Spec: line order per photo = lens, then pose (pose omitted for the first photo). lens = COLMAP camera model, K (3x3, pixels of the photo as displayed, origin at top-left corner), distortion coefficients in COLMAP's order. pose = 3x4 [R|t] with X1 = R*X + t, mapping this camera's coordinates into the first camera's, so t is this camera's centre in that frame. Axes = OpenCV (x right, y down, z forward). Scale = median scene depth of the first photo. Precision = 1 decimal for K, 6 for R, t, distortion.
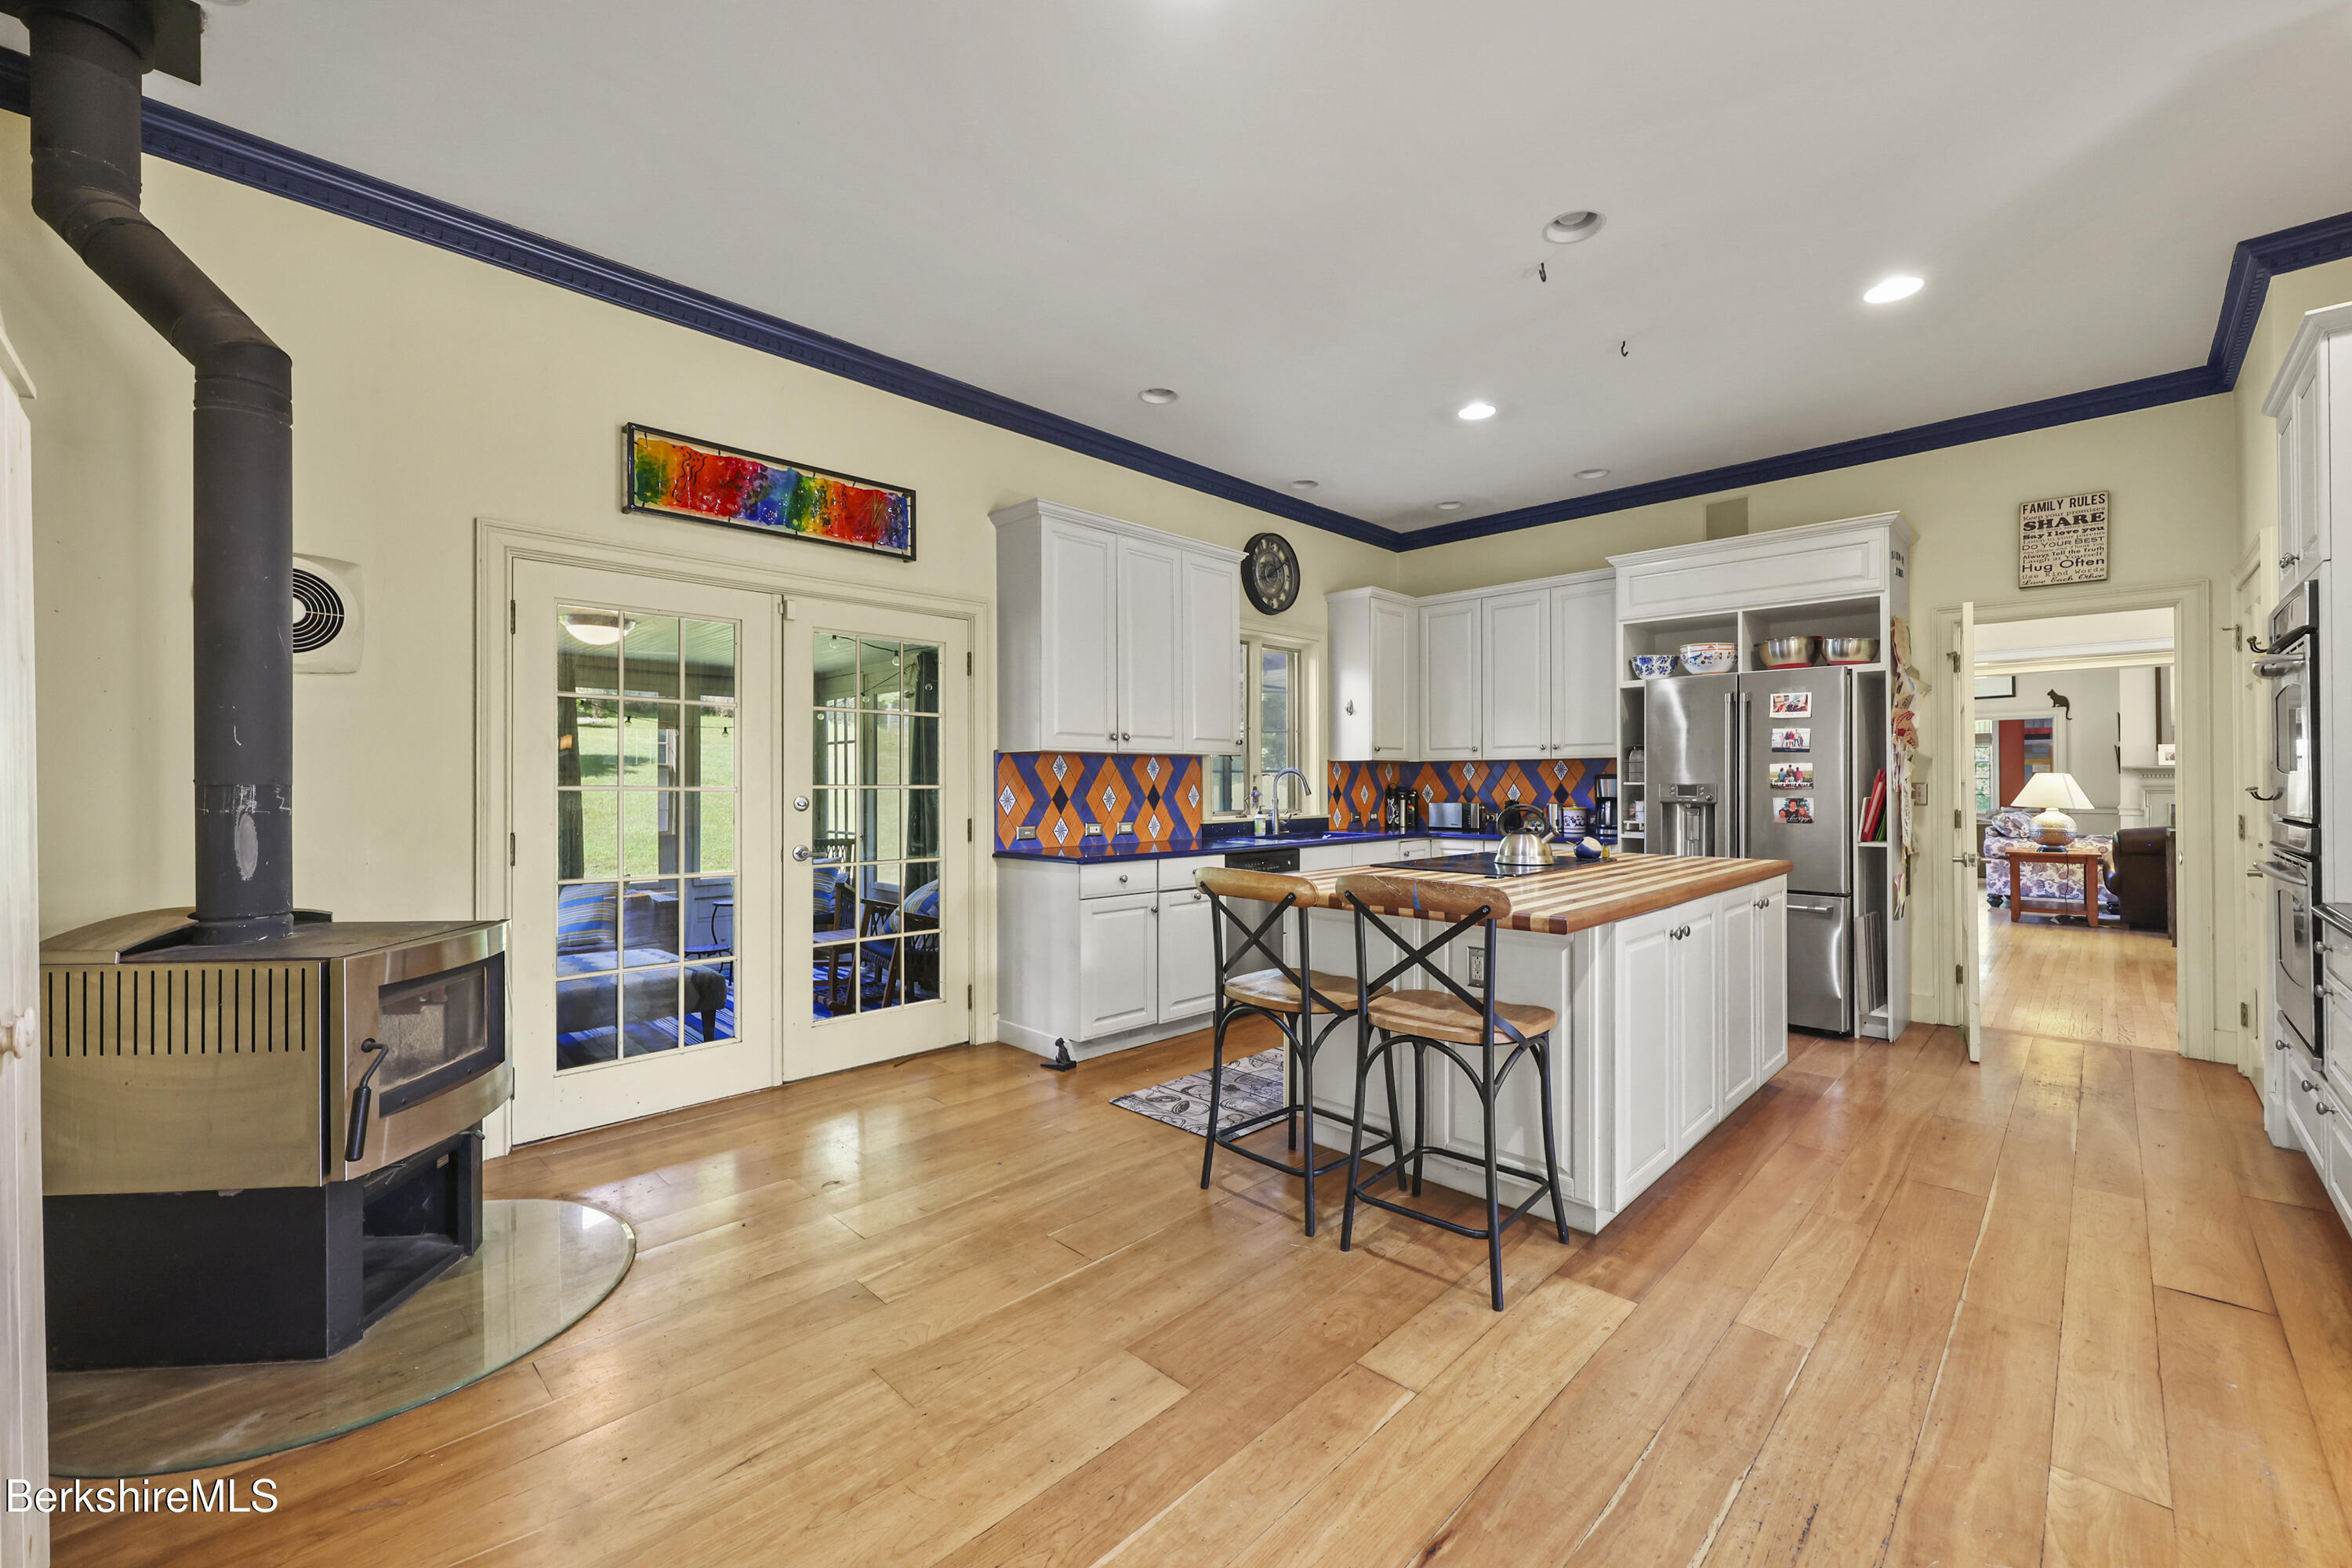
lens RADIAL K [[944.6, 0, 1181.9], [0, 944.6, 779.1], [0, 0, 1]] dist [-0.000915, 0.000117]
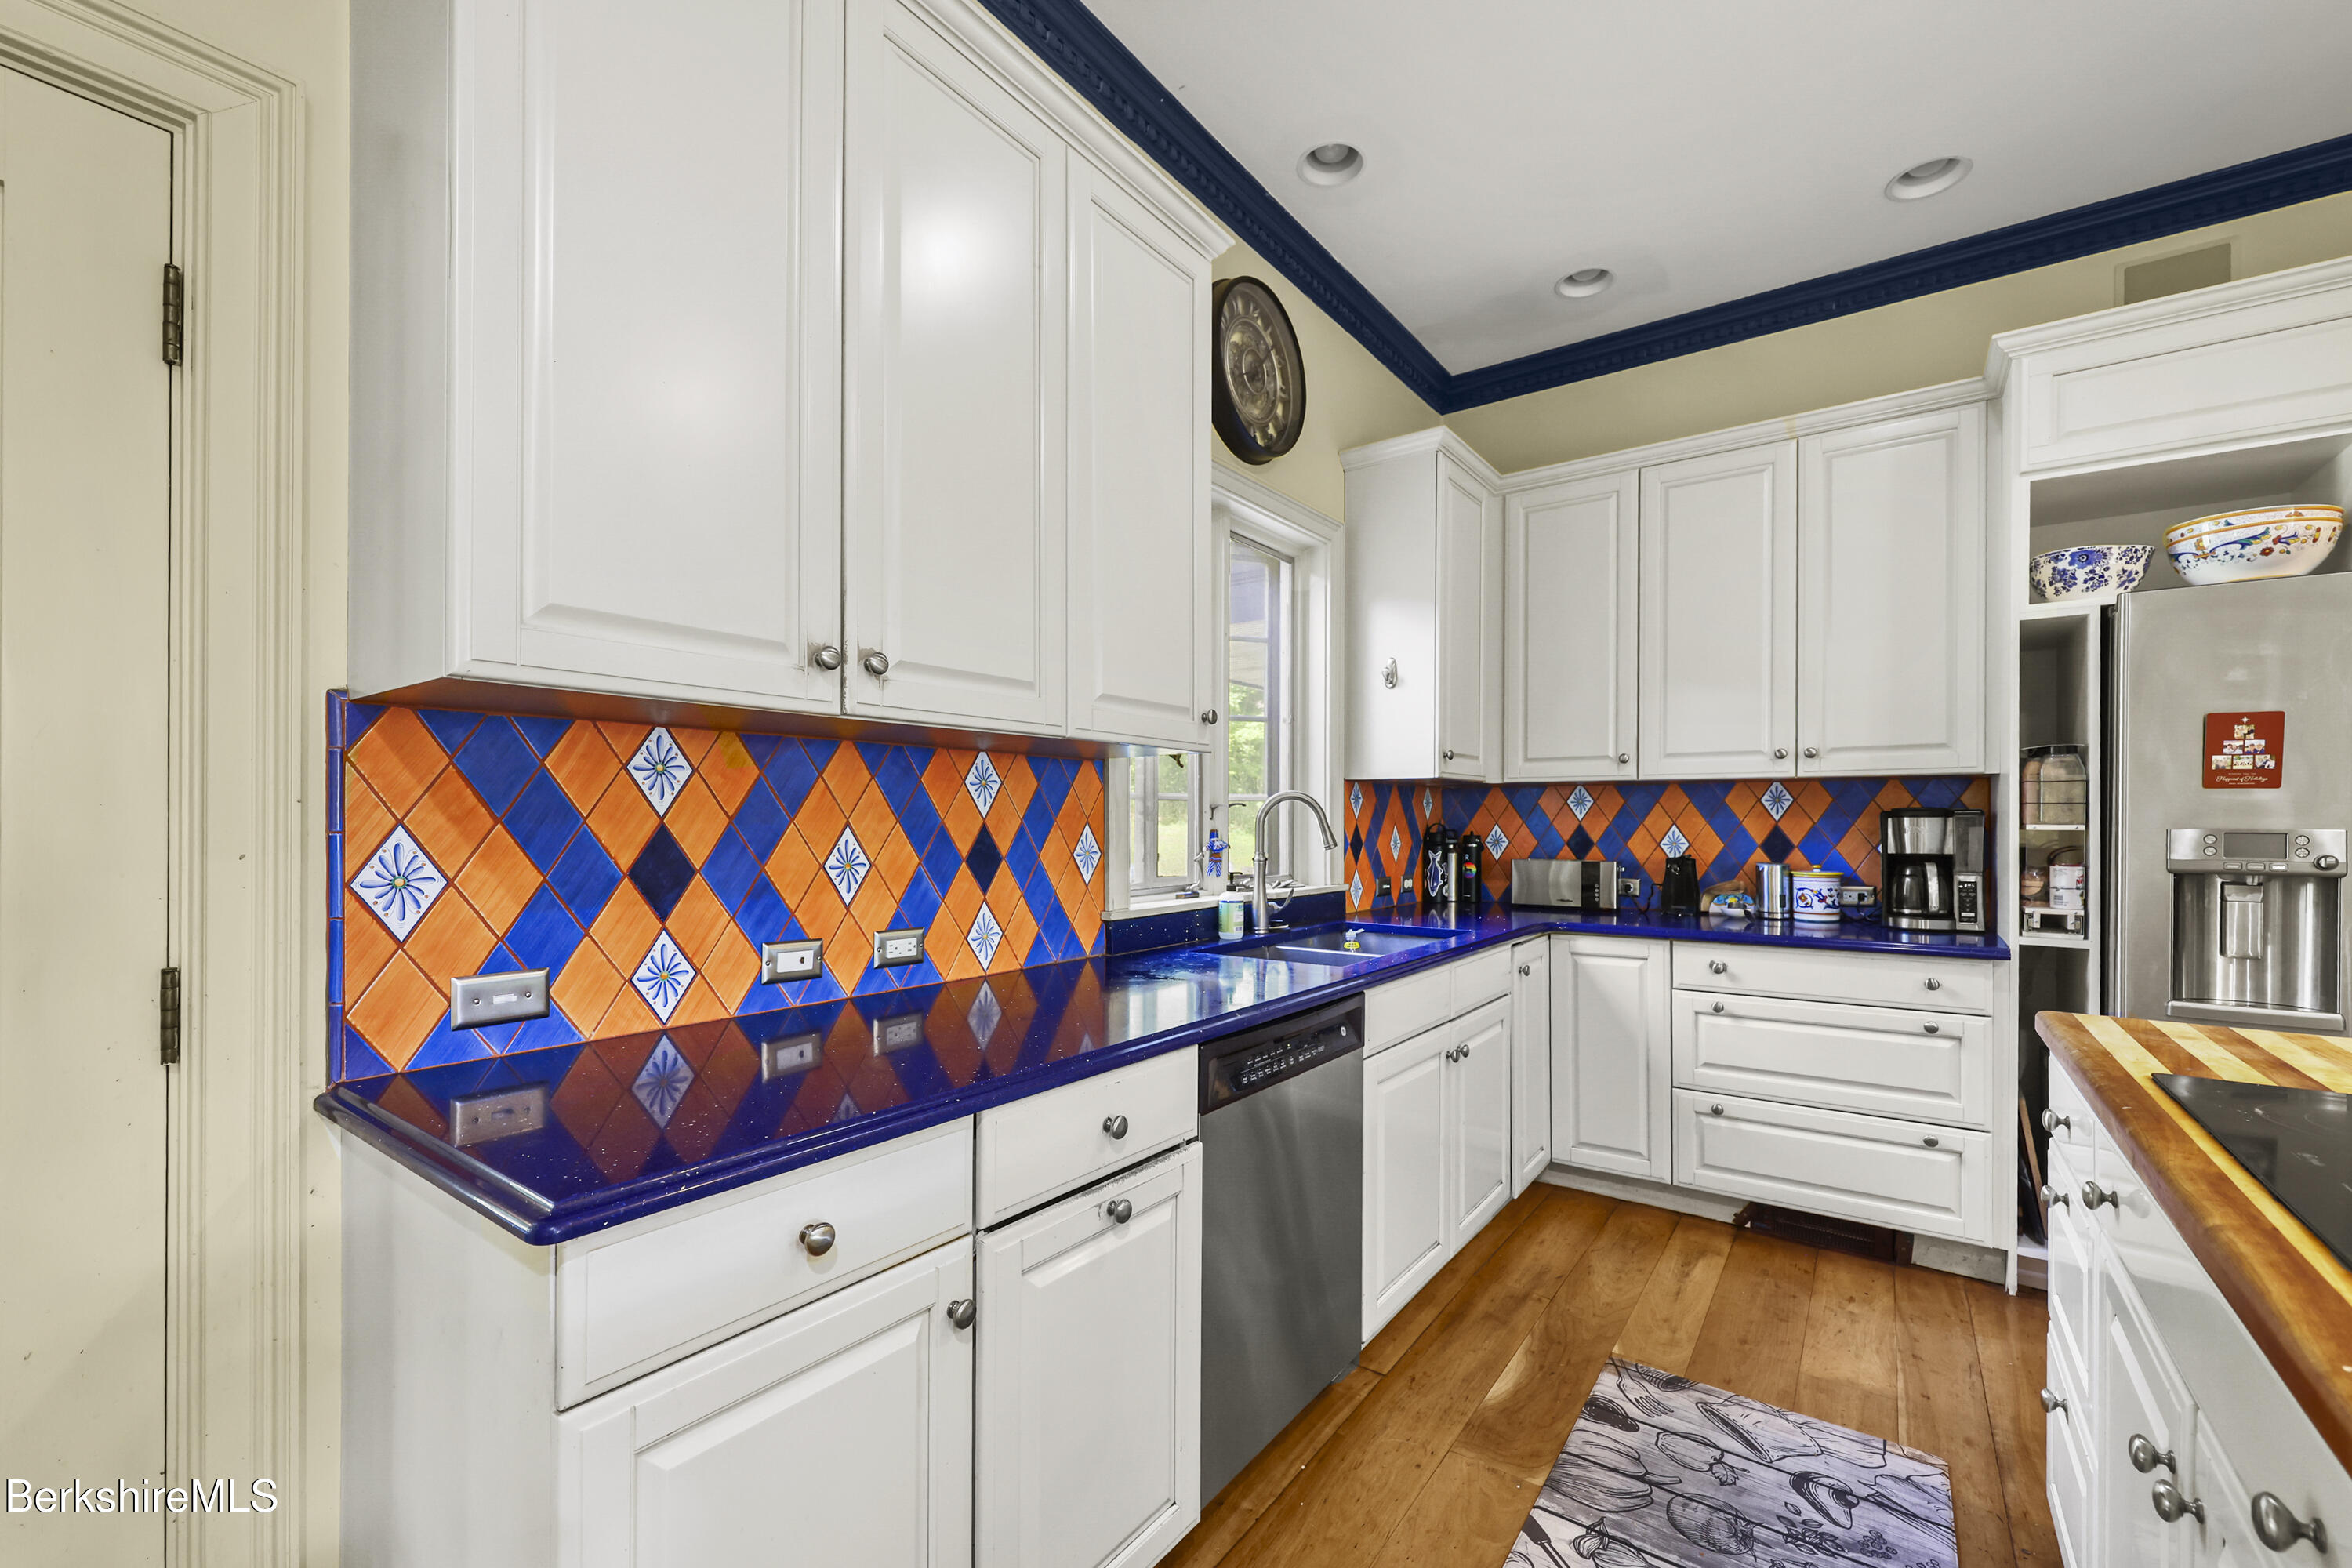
lens RADIAL K [[960.7, 0, 1190.0], [0, 960.7, 821.3], [0, 0, 1]] dist [-0.000593, 0.000065]
pose [[0.988731, 0.005409, 0.149604, -0.006350], [-0.006106, 0.999973, 0.004195, 0.002522], [-0.149577, -0.005061, 0.988737, 0.657939]]
